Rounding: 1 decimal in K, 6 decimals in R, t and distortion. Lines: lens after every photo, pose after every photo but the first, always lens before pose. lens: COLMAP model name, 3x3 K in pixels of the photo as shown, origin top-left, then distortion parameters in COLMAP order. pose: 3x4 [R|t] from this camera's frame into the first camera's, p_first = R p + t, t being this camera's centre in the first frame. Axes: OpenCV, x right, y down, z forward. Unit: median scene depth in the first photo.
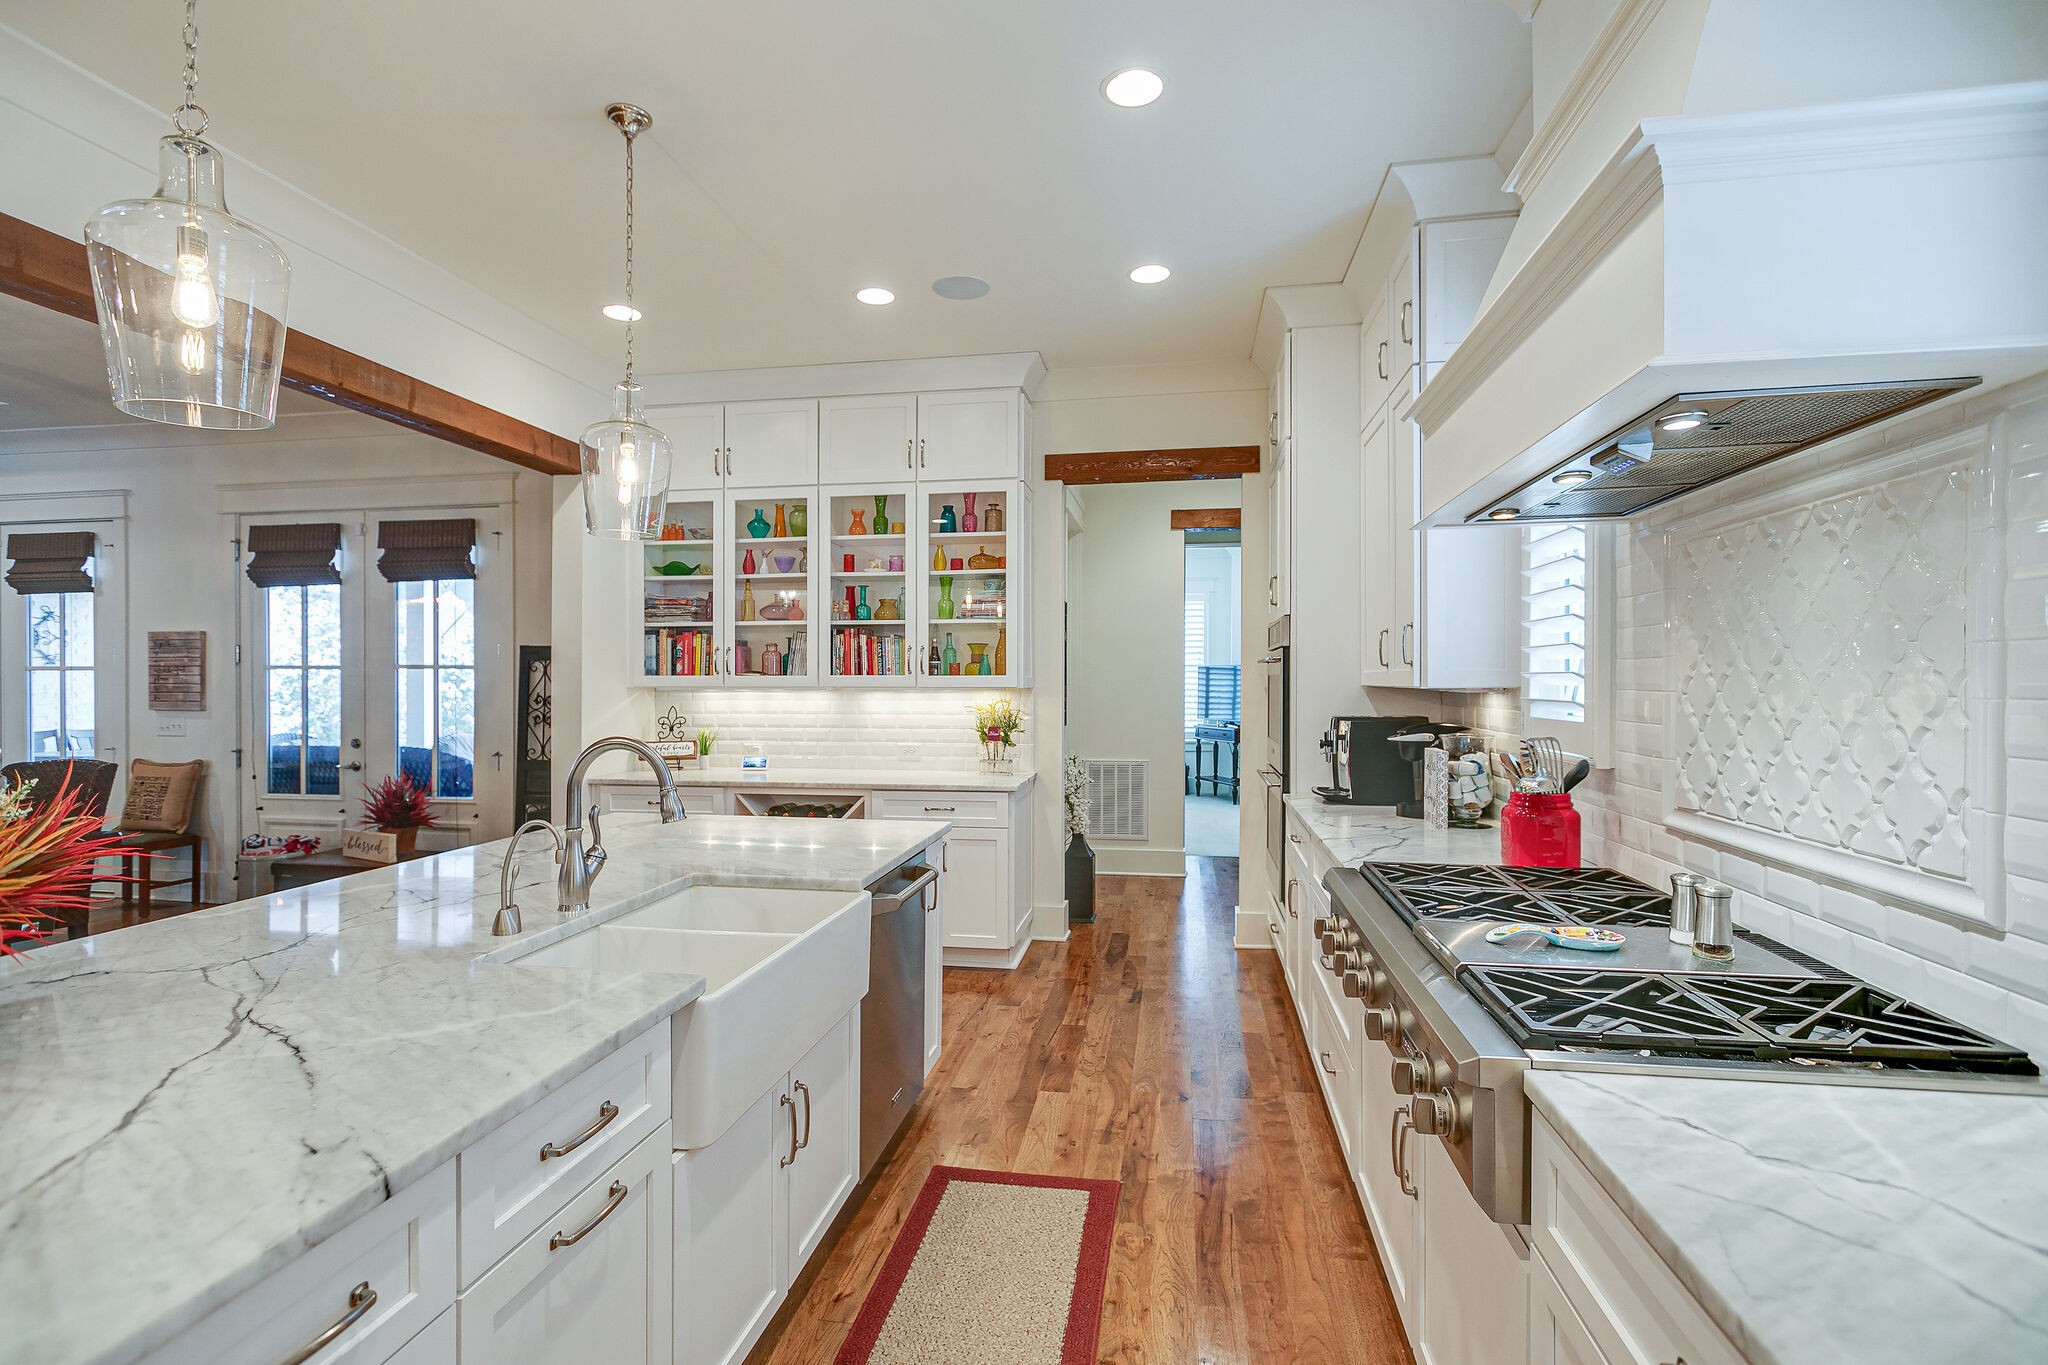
lens RADIAL K [[944.0, 0, 1024.0], [0, 944.0, 682.5], [0, 0, 1]] dist [0.001169, 0.000075]
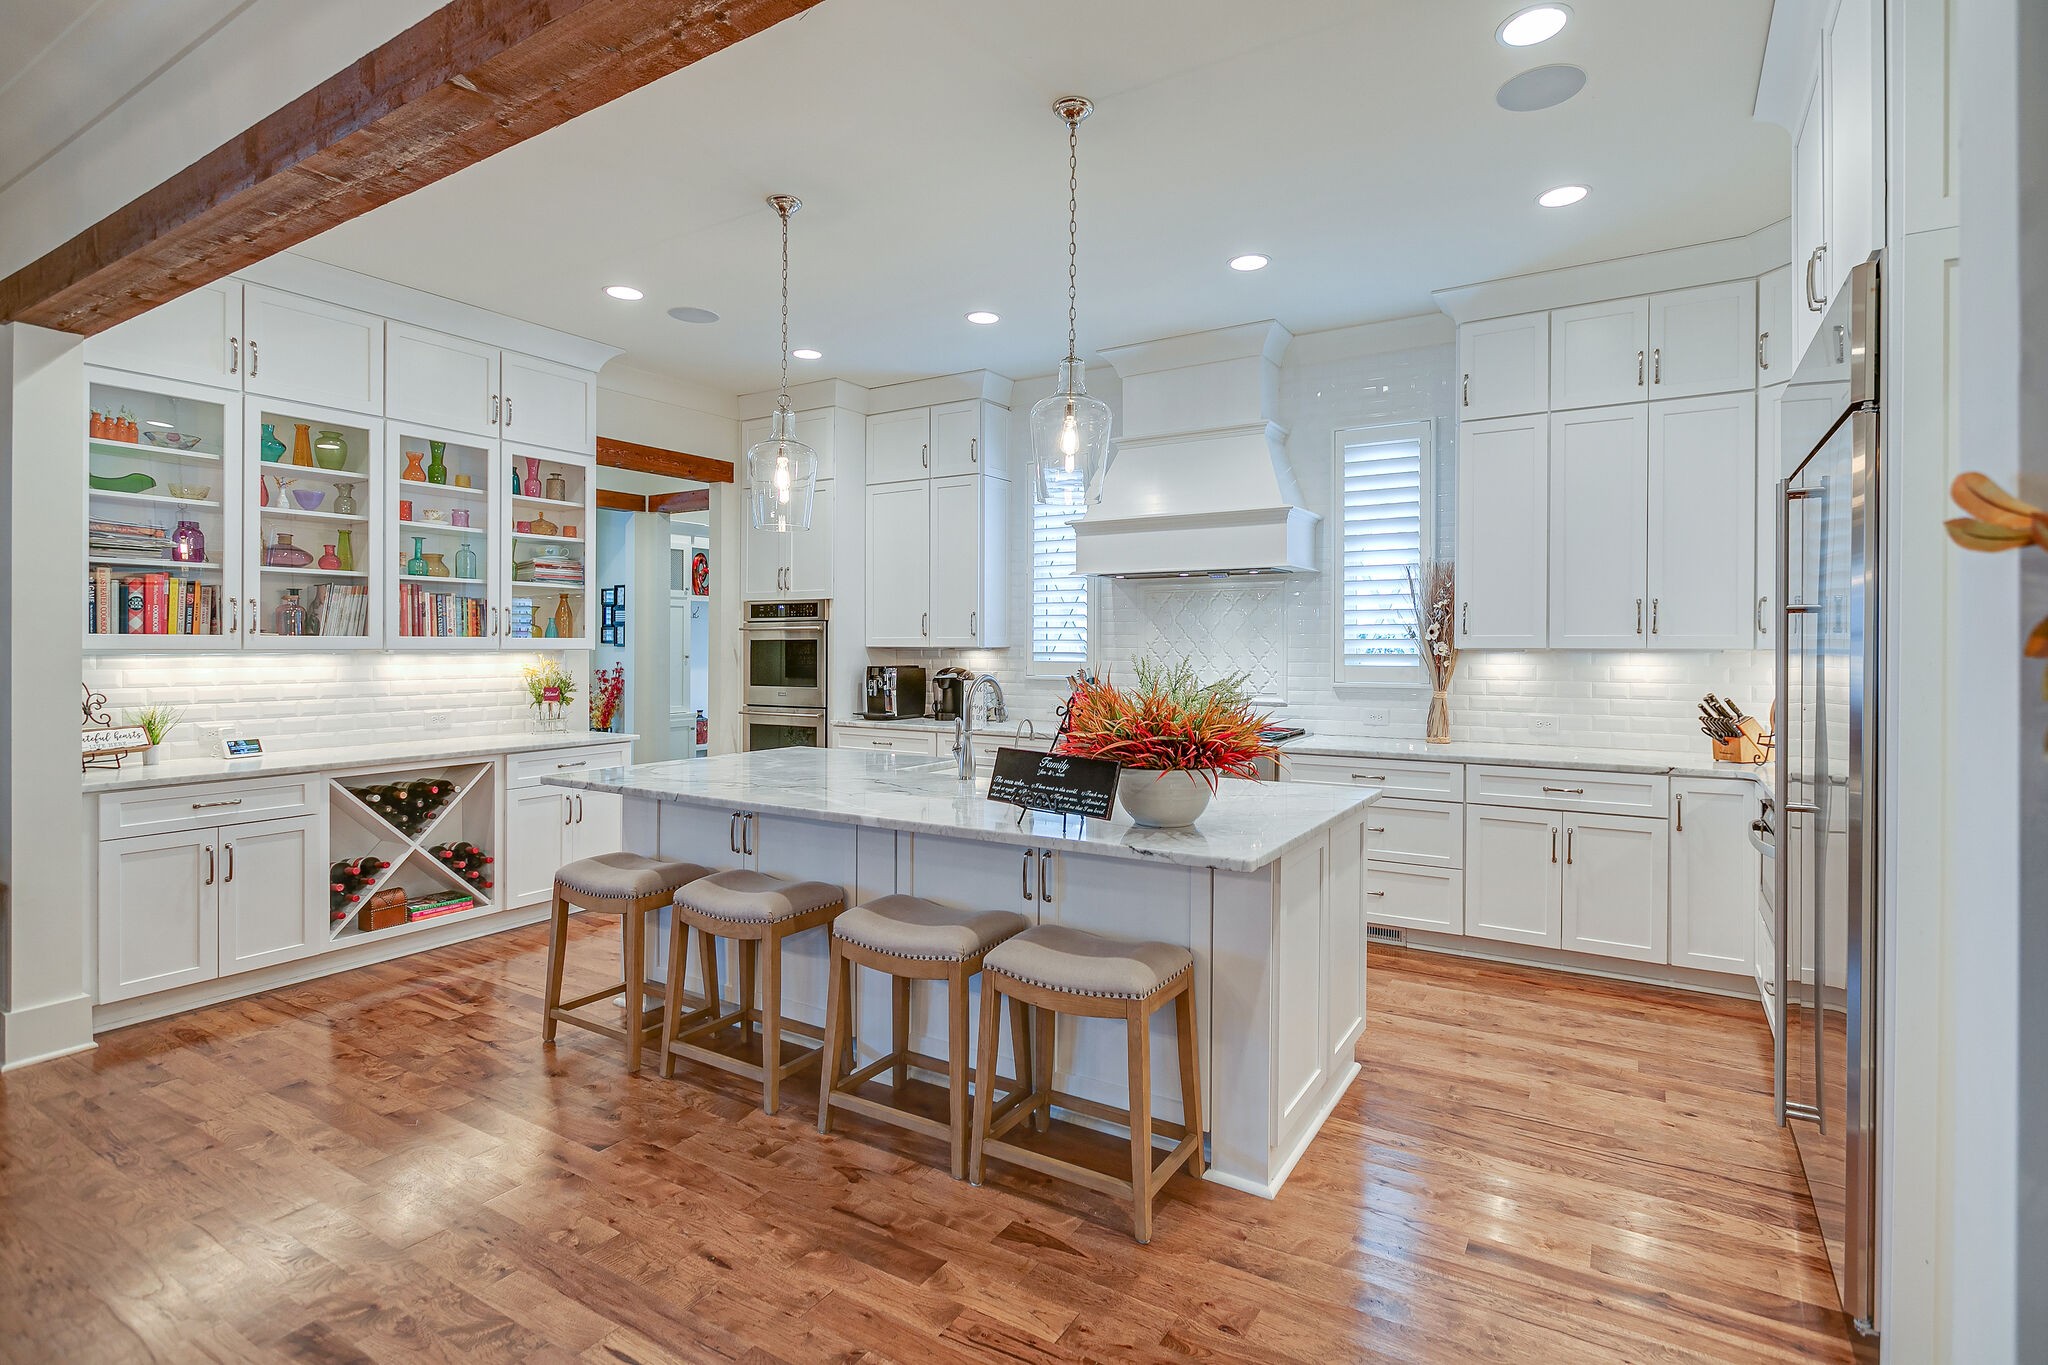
lens RADIAL K [[978.4, 0, 1057.3], [0, 978.4, 645.4], [0, 0, 1]] dist [-0.010847, 0.000140]
pose [[0.364233, 0.001676, 0.931306, -0.835699], [-0.000332, 0.999999, -0.001670, 0.002576], [-0.931308, 0.000299, 0.364234, 0.093148]]
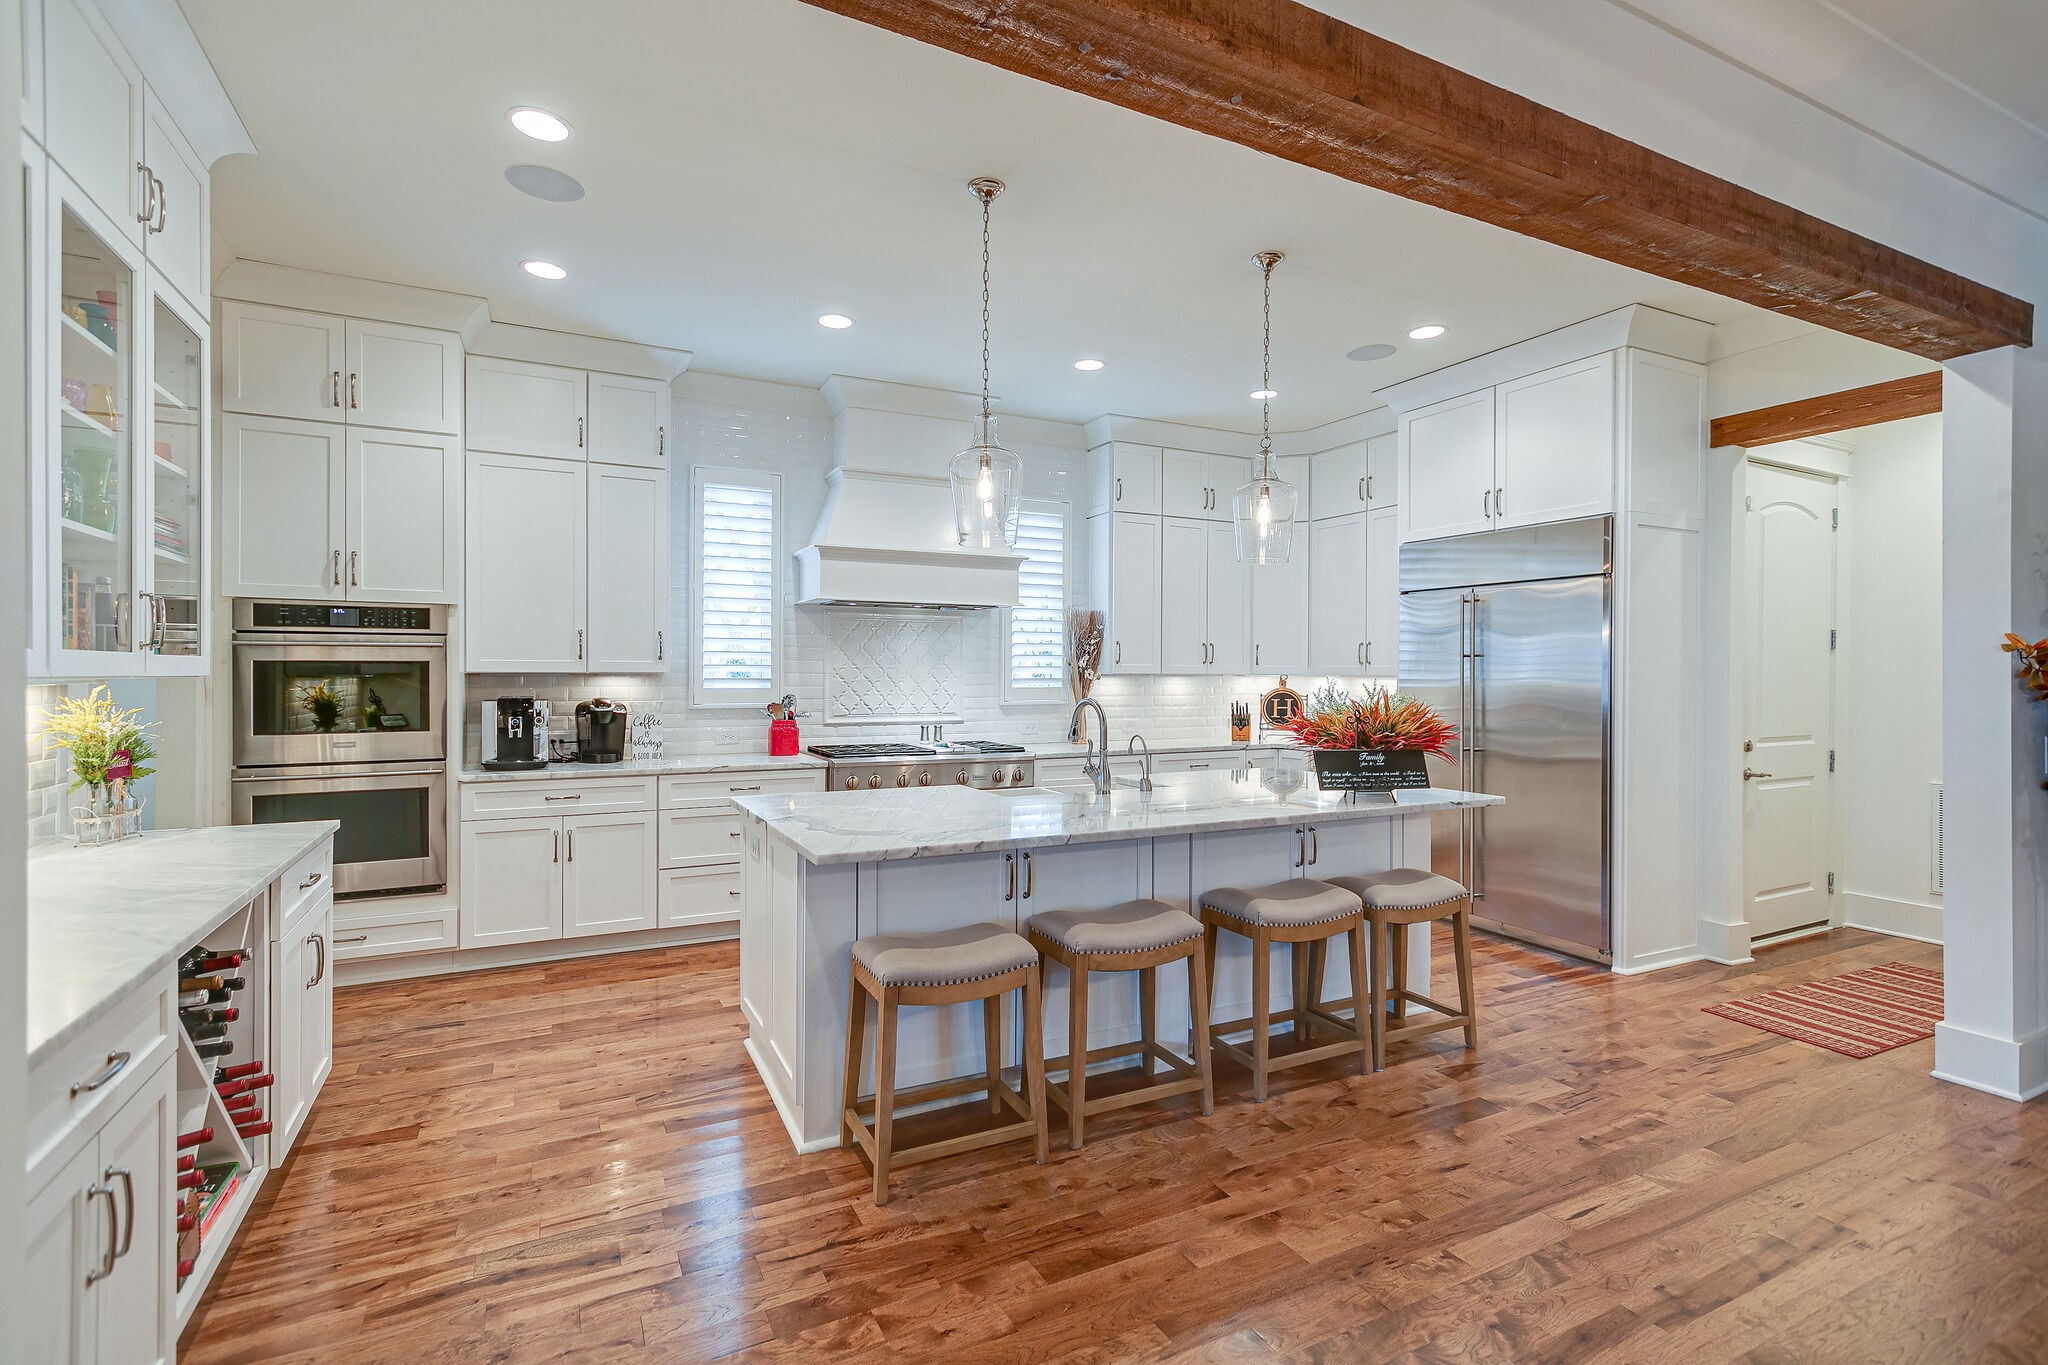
lens RADIAL K [[944.2, 0, 1009.9], [0, 944.2, 675.6], [0, 0, 1]] dist [0.001805, -0.000042]
pose [[-0.582998, -0.003892, 0.812464, -0.766755], [-0.001203, 0.999992, 0.003927, 0.001576], [-0.812473, 0.001312, -0.582998, 0.914495]]
